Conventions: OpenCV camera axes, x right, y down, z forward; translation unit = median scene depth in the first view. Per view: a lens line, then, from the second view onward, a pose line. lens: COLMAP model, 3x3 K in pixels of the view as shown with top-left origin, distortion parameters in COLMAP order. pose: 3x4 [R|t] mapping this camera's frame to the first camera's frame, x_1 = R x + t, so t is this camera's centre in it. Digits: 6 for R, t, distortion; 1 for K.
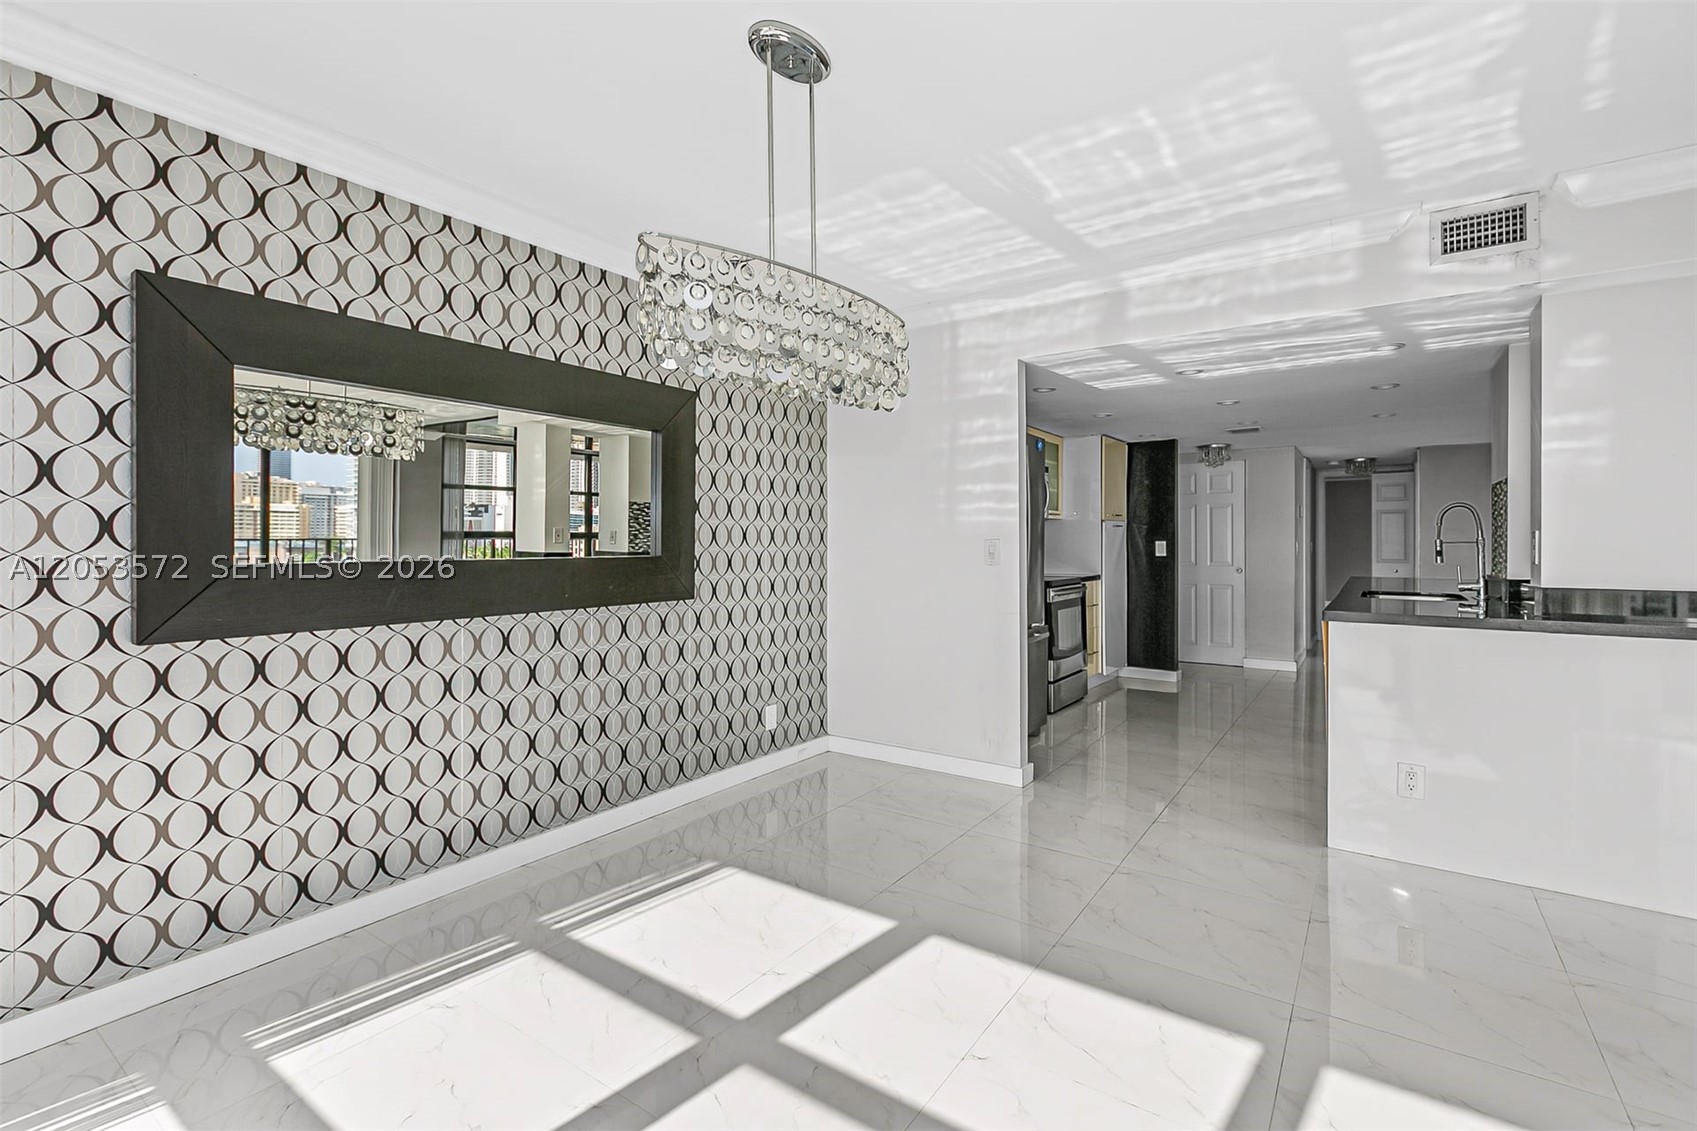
lens RADIAL K [[769.9, 0, 834.3], [0, 769.9, 539.0], [0, 0, 1]] dist [-0.003775, -0.000511]
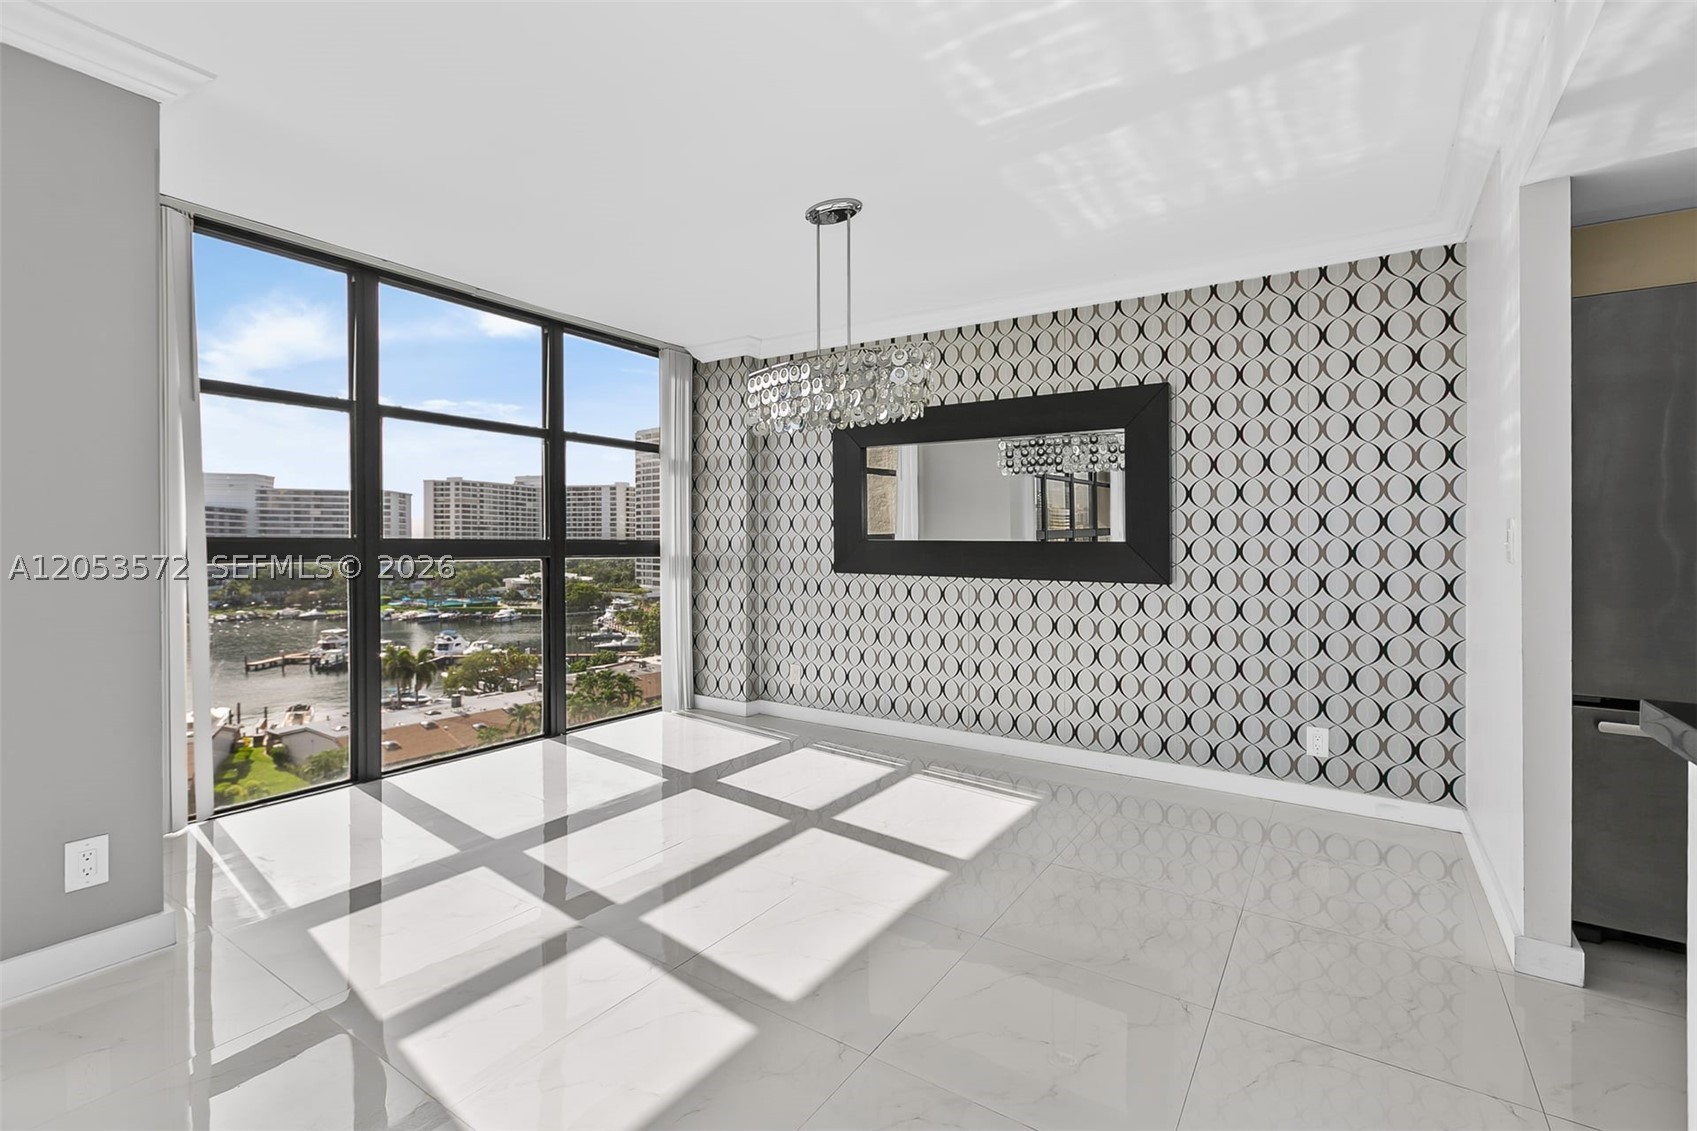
lens RADIAL K [[761.0, 0, 853.7], [0, 761.0, 545.8], [0, 0, 1]] dist [-0.000609, -0.000140]
pose [[0.039305, 0.007067, -0.999202, 1.008779], [-0.005550, 0.999961, 0.006854, 0.026506], [0.999212, 0.005277, 0.039342, 0.666761]]
